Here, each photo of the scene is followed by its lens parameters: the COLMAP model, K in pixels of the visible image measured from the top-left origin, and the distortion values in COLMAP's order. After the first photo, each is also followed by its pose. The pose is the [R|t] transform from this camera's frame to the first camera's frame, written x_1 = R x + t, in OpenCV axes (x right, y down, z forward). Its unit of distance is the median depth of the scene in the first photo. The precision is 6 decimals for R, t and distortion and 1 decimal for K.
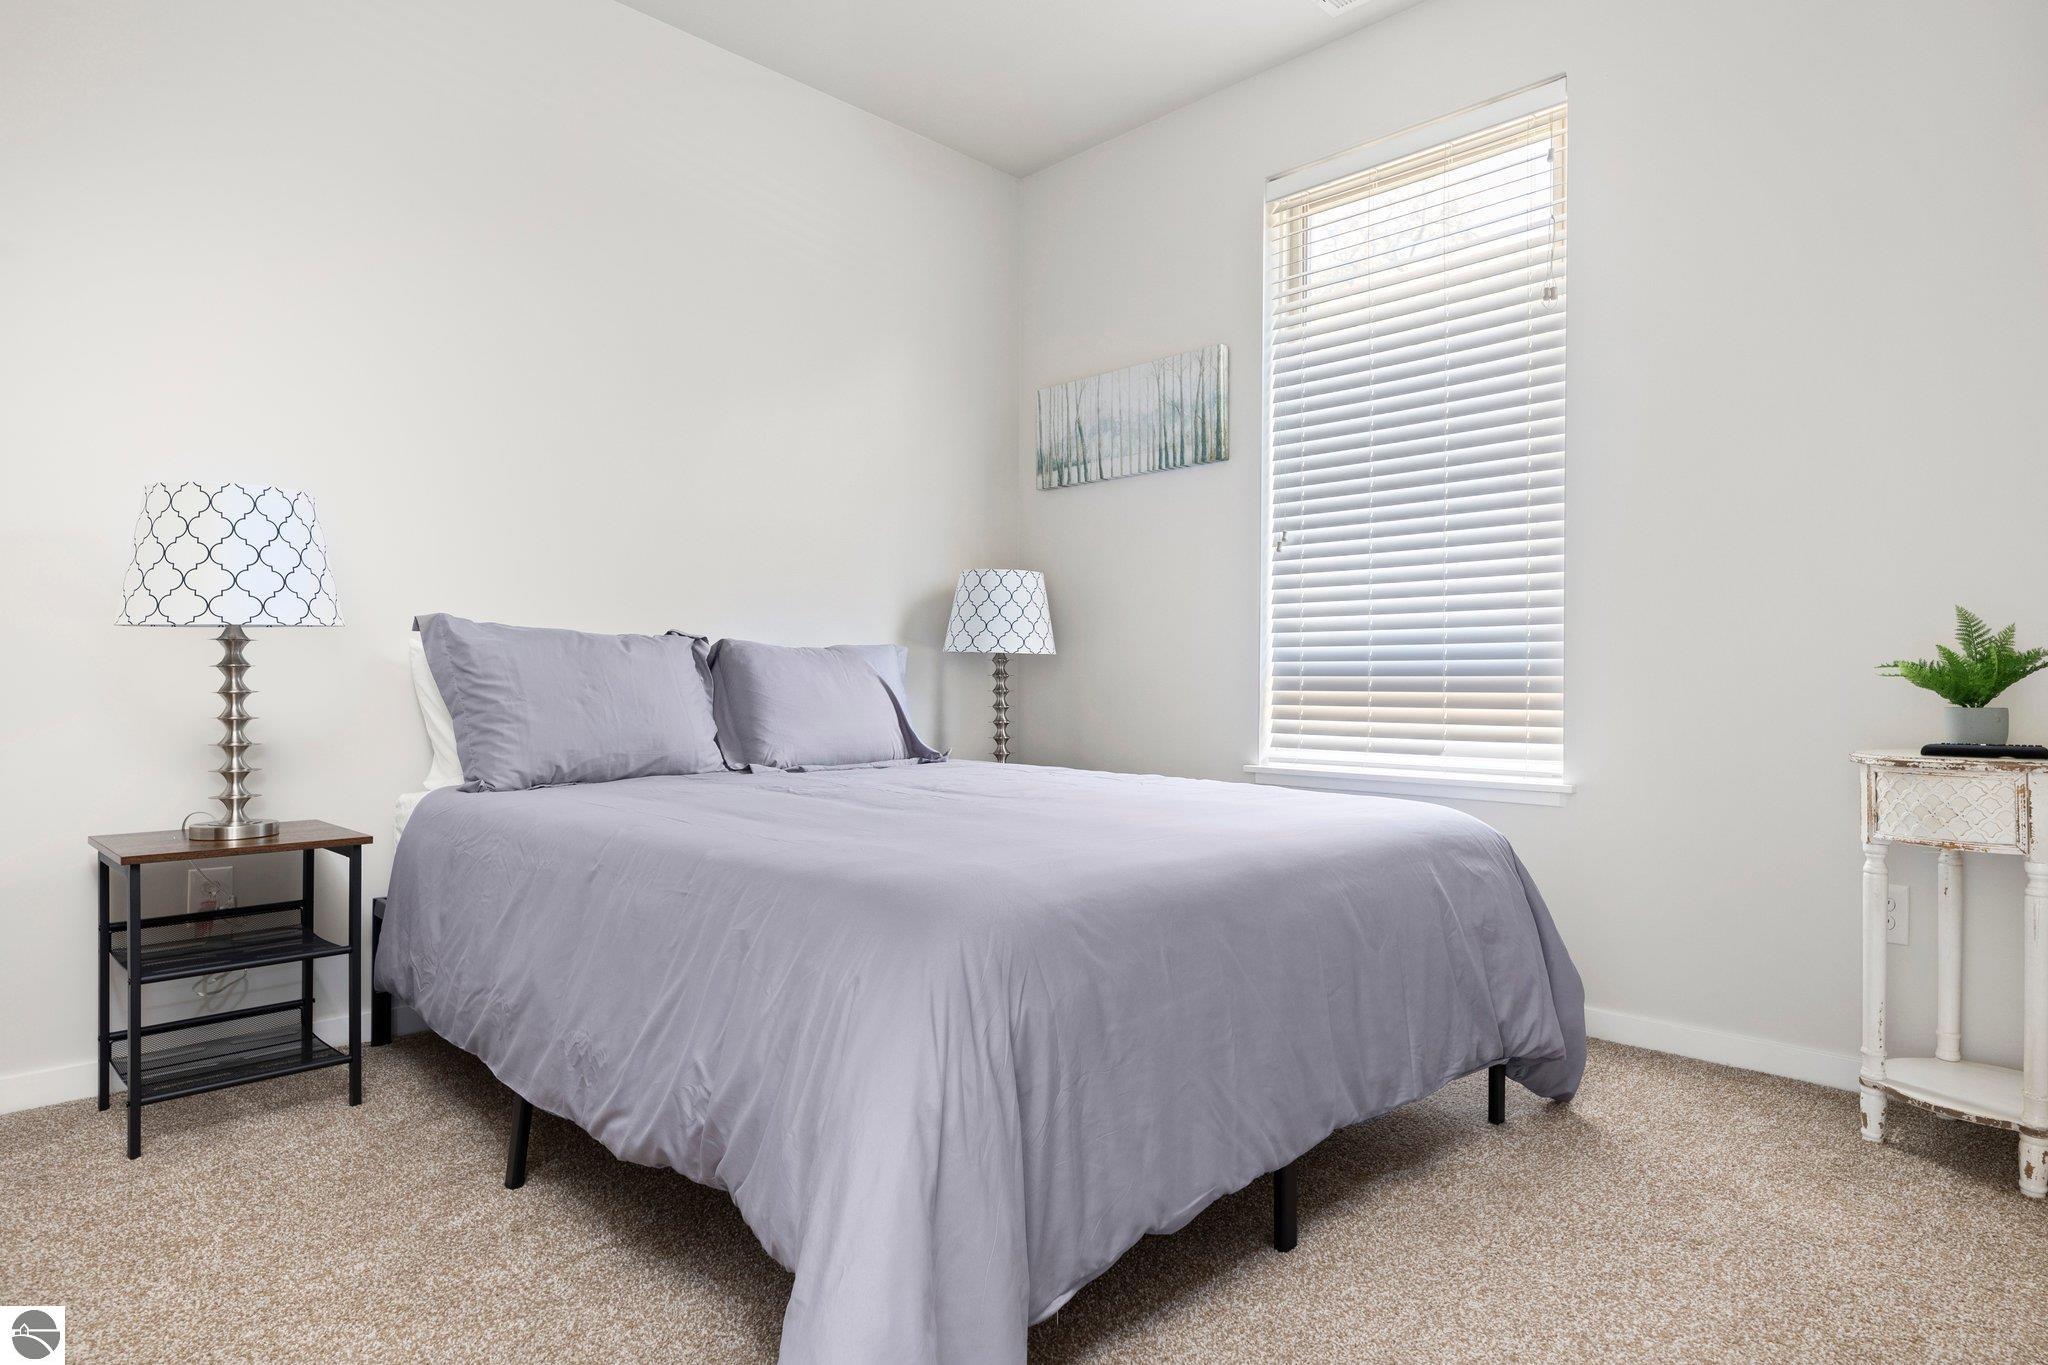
lens RADIAL K [[1182.8, 0, 1024.3], [0, 1182.8, 678.8], [0, 0, 1]] dist [0.001949, -0.000567]
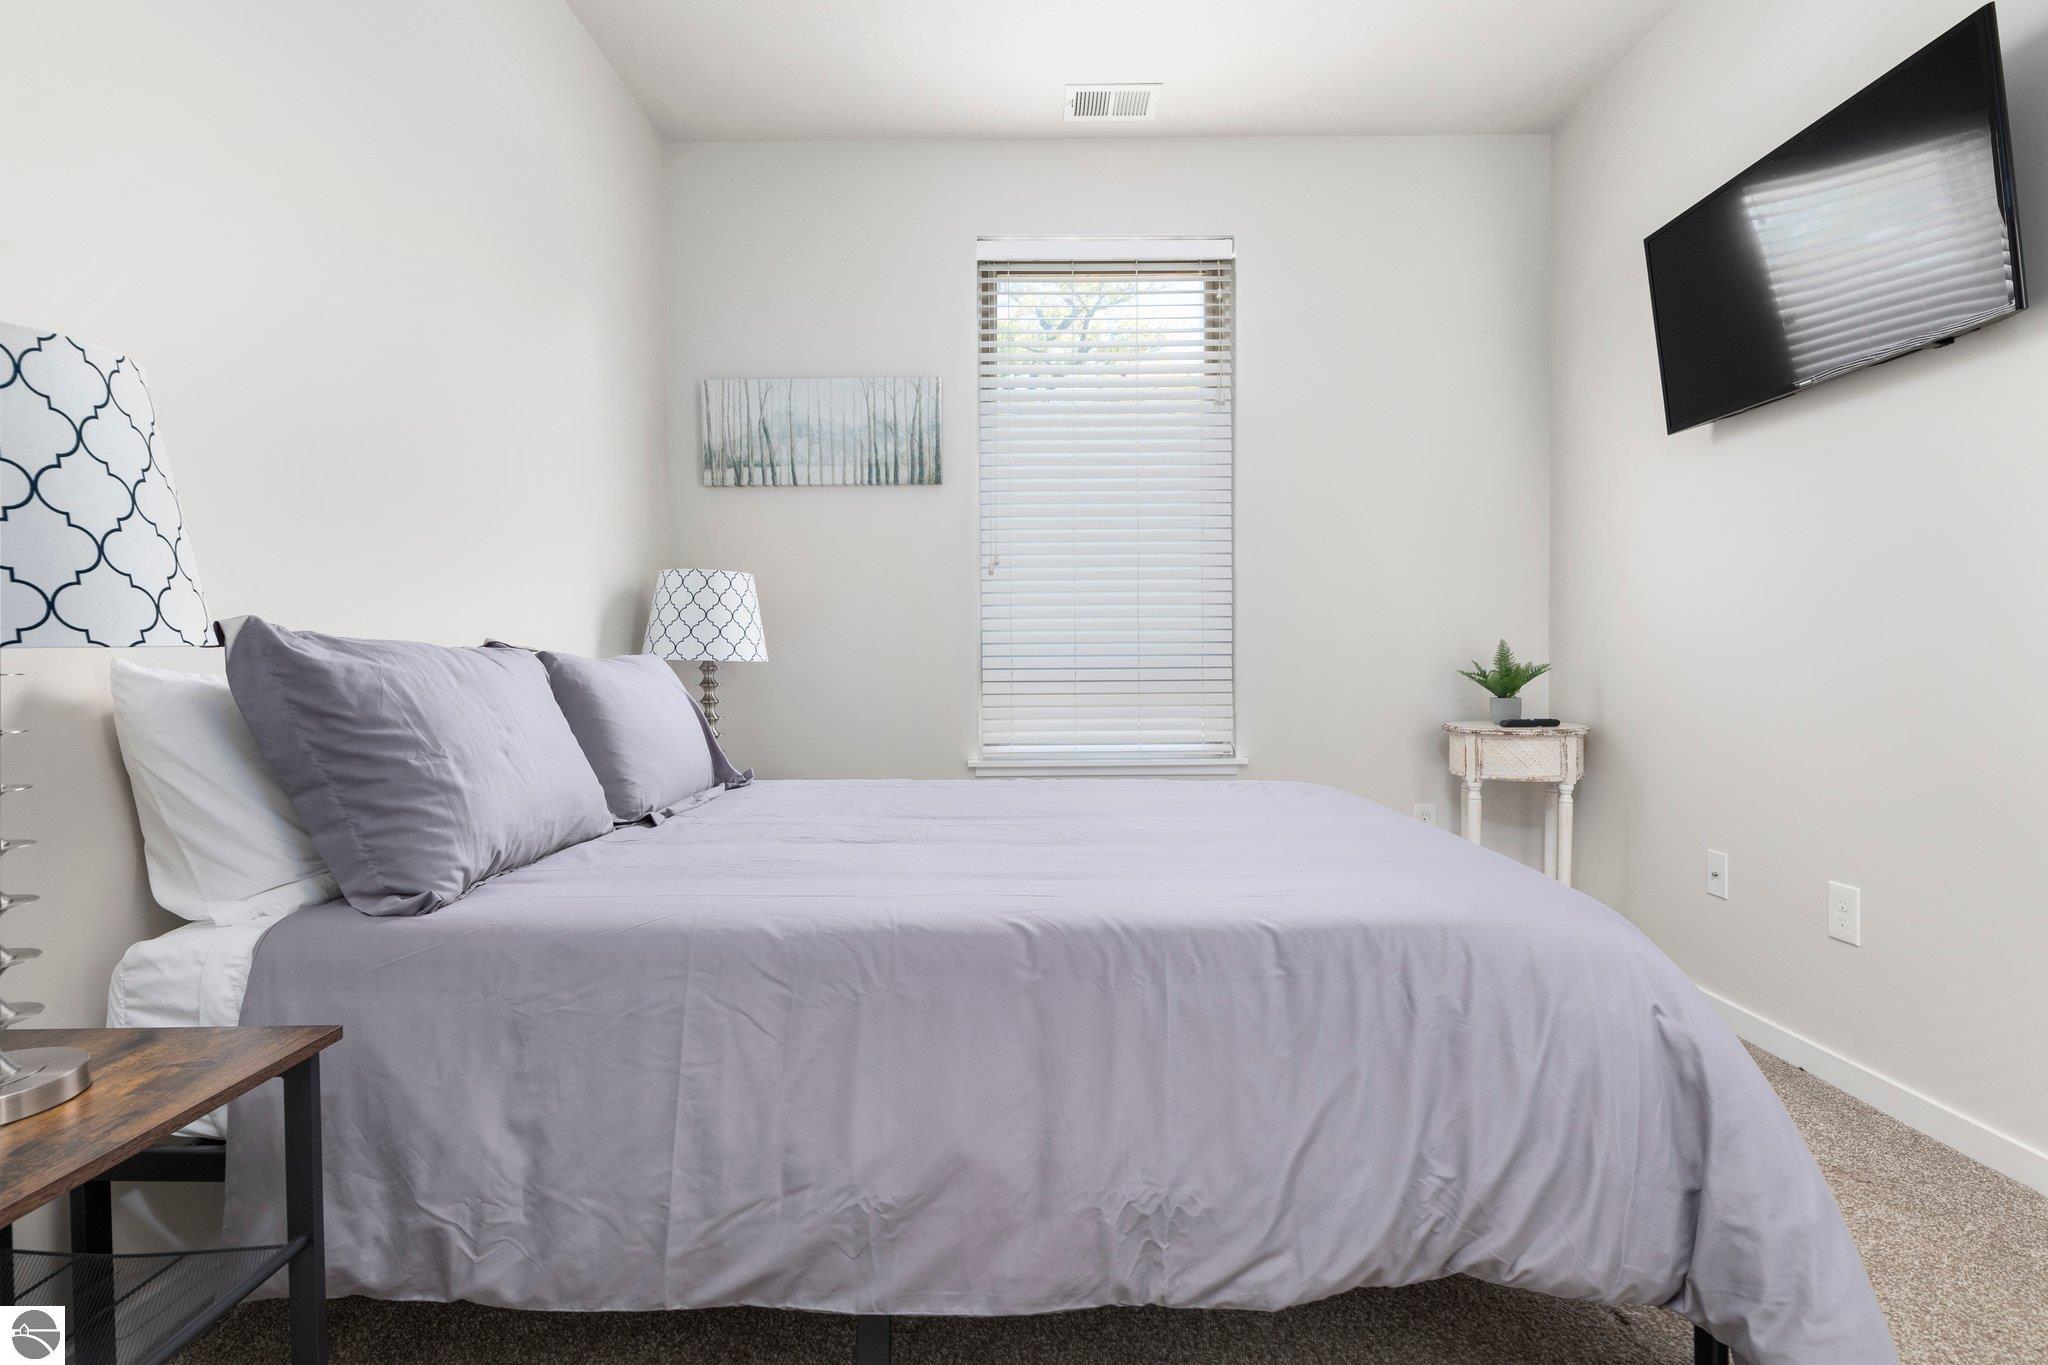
lens RADIAL K [[1000.2, 0, 1027.2], [0, 1000.2, 682.3], [0, 0, 1]] dist [0.000592, -0.000215]
pose [[0.690726, -0.024095, 0.722715, -0.427100], [0.007223, 0.999625, 0.026423, -0.024409], [-0.723081, -0.013031, 0.690641, 0.287376]]
